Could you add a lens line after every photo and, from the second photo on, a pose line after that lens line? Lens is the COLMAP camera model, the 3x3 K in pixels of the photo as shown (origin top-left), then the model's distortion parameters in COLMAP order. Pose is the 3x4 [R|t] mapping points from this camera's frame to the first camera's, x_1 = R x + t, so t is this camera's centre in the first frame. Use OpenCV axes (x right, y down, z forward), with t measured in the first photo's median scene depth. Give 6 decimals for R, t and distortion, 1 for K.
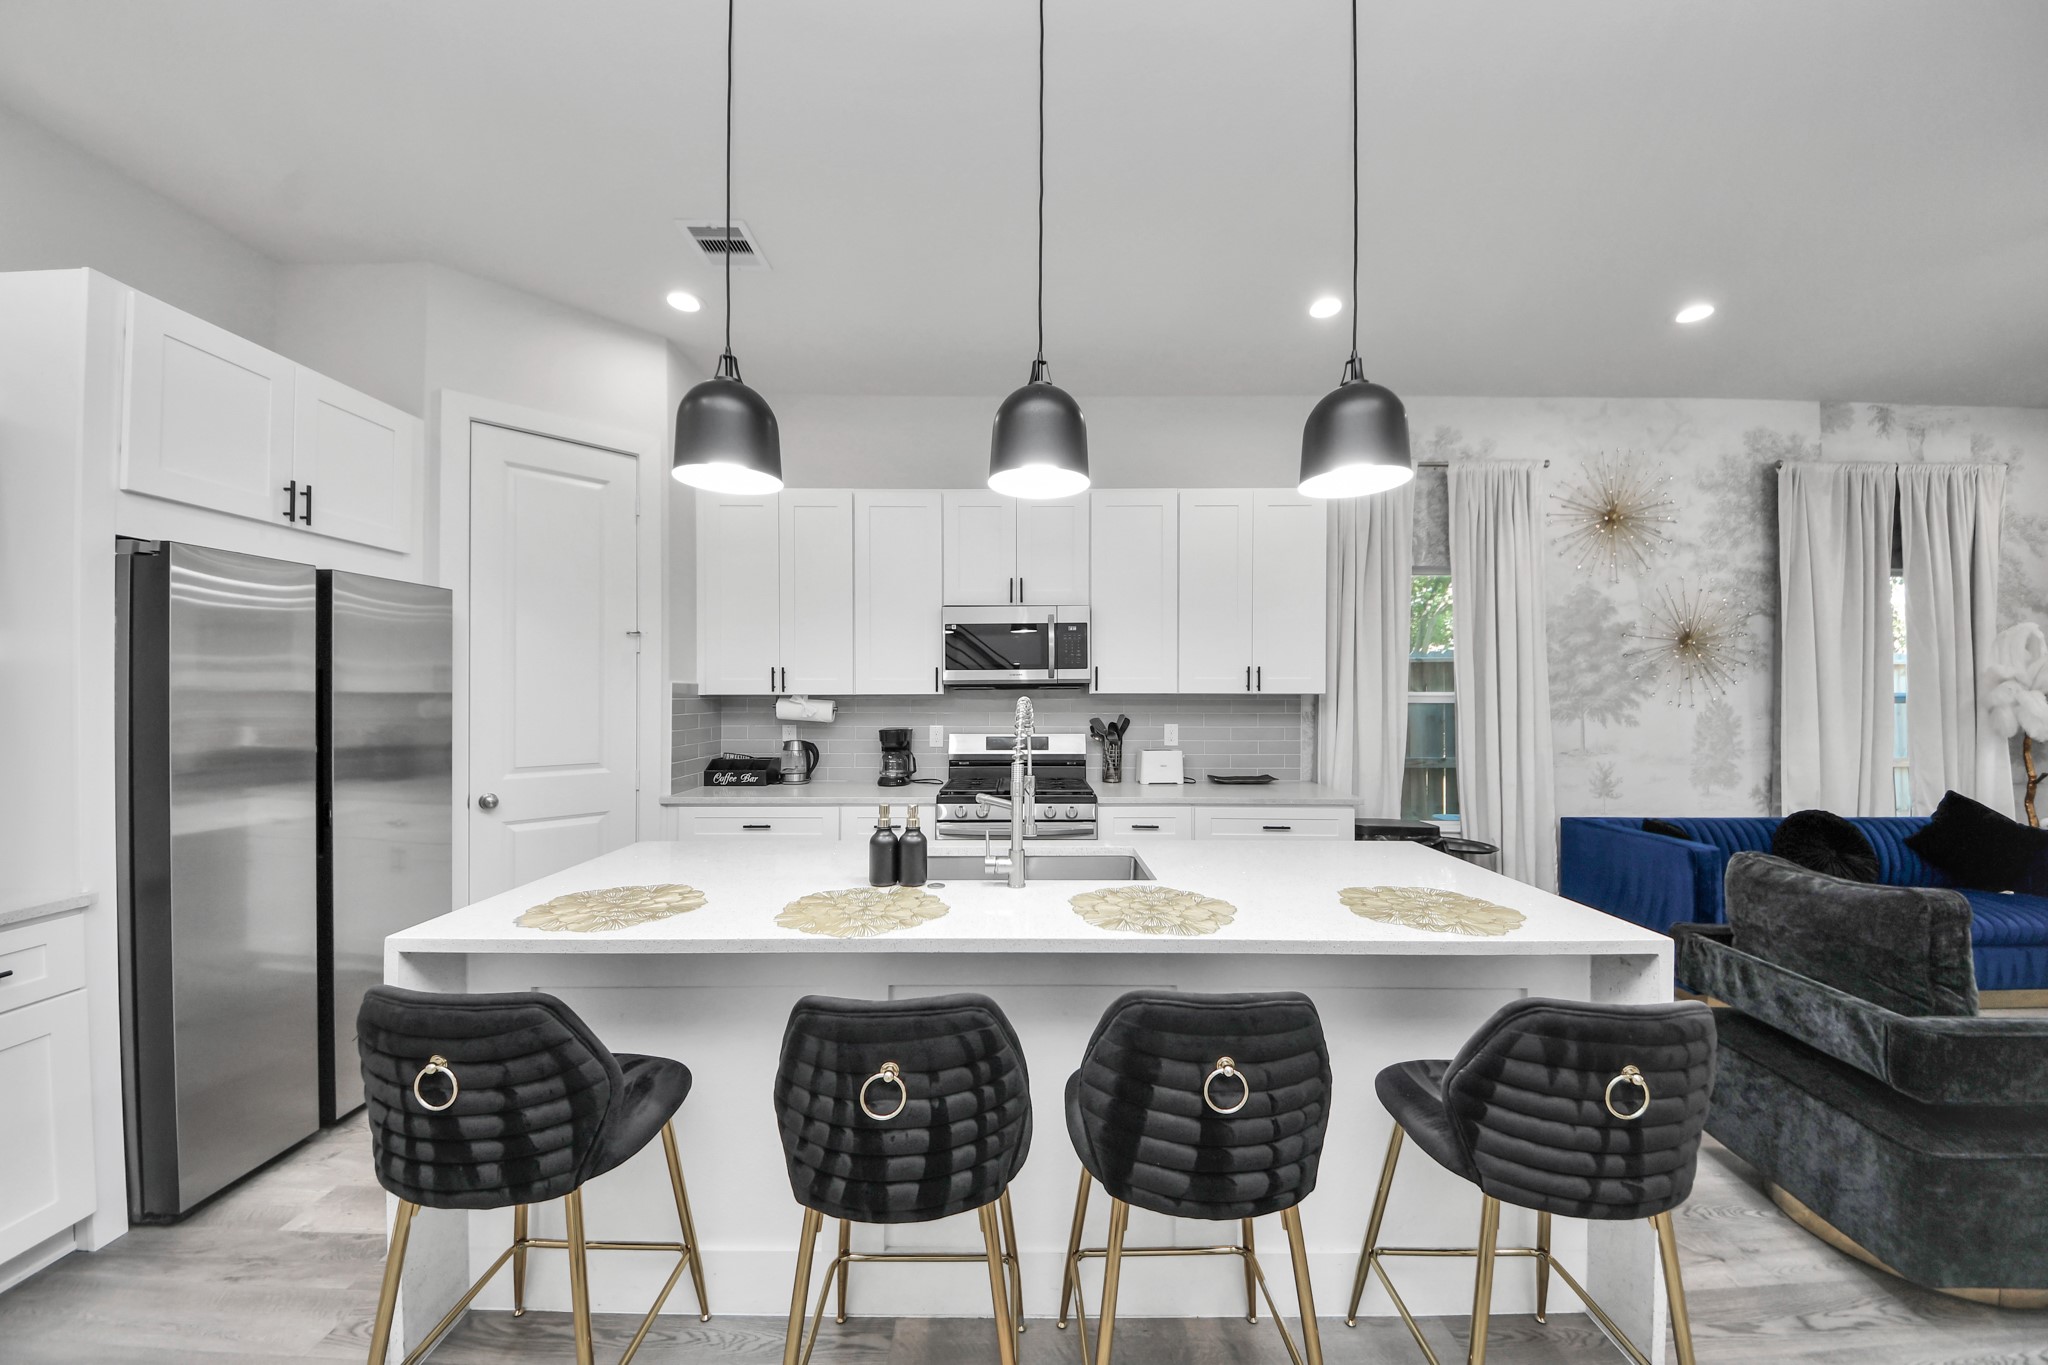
lens RADIAL K [[736.9, 0, 1024.7], [0, 736.9, 691.5], [0, 0, 1]] dist [0.006459, -0.009349]
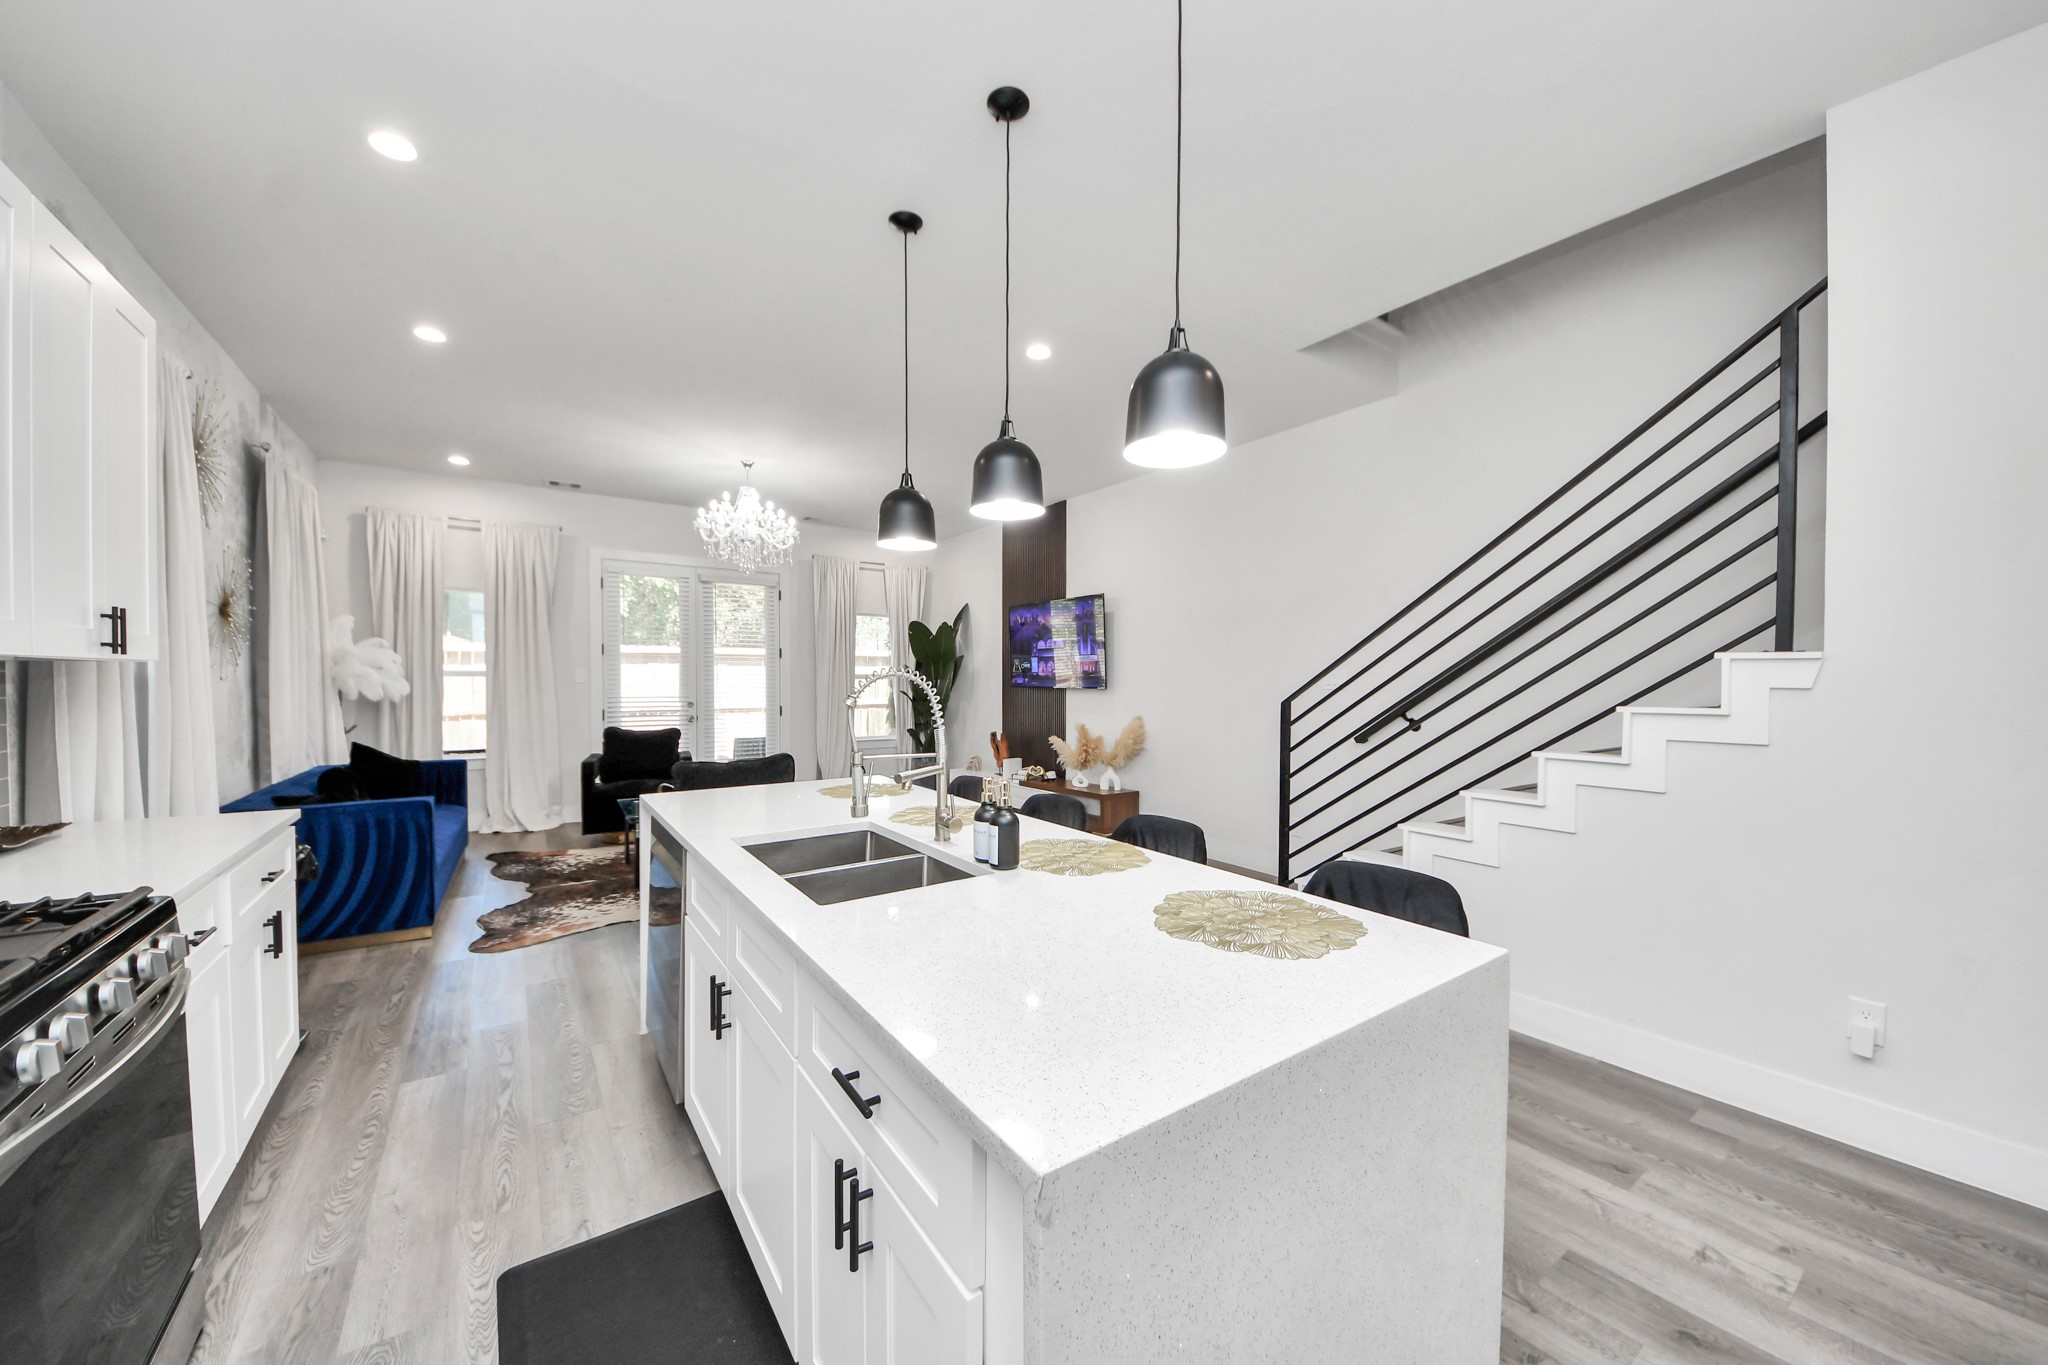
lens RADIAL K [[736.9, 0, 1034.6], [0, 736.9, 685.0], [0, 0, 1]] dist [0.006459, -0.009349]
pose [[-0.580281, -0.015876, 0.814261, -0.452052], [-0.011047, 0.999871, 0.011622, 0.006296], [-0.814341, -0.002252, -0.580382, 0.704921]]
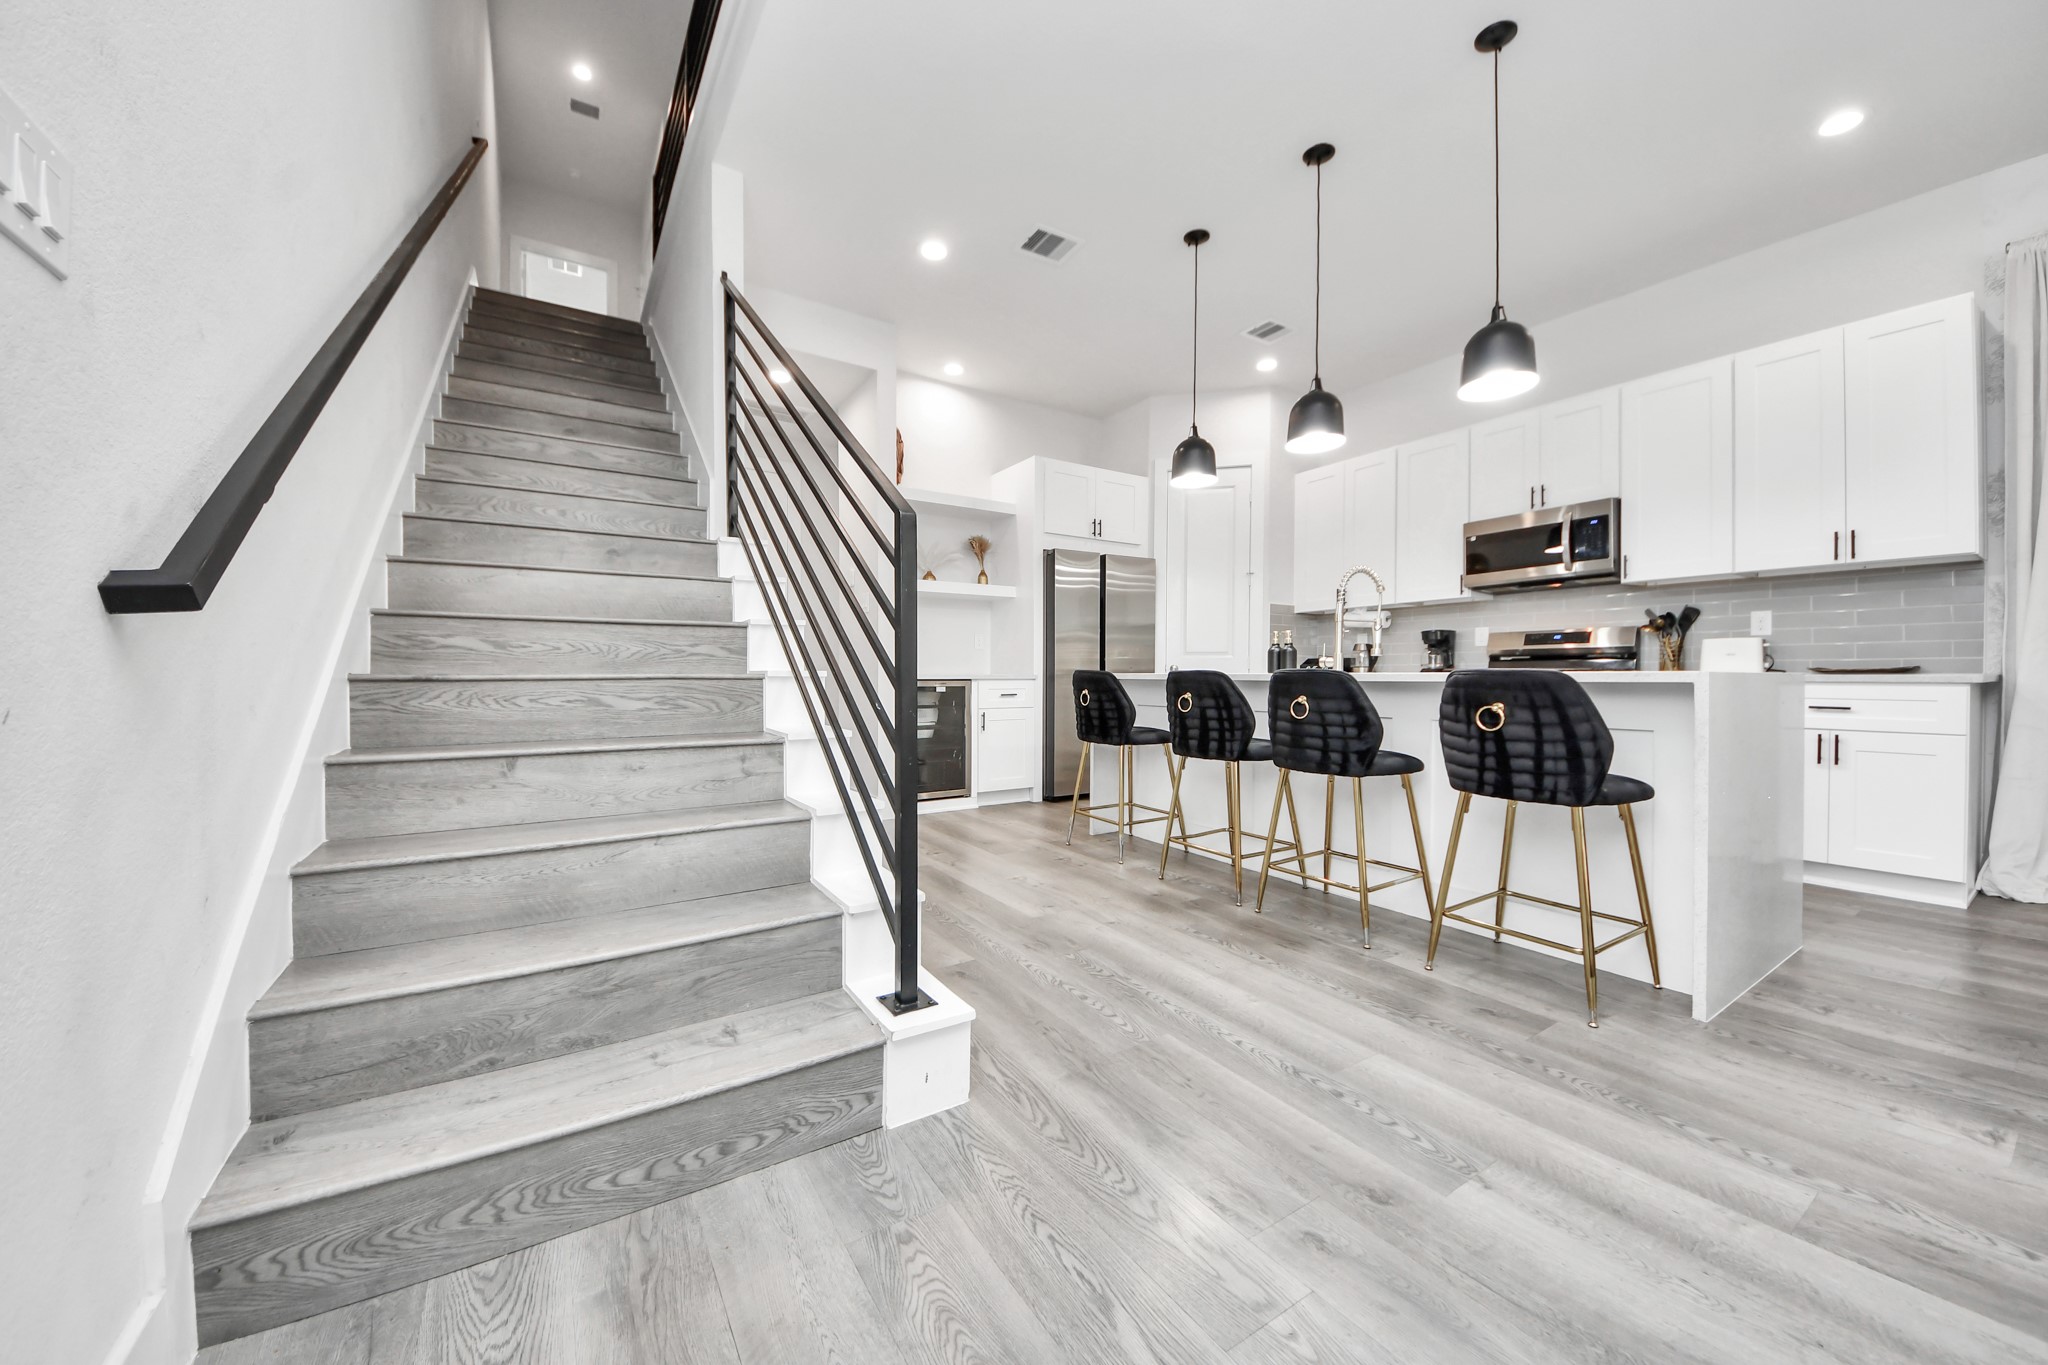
lens RADIAL K [[736.9, 0, 1017.2], [0, 736.9, 686.2], [0, 0, 1]] dist [0.006459, -0.009349]
pose [[0.527903, 0.007846, -0.849269, 0.495106], [0.003157, 0.999932, 0.011200, 0.125543], [0.849299, -0.008594, 0.527842, -0.264136]]
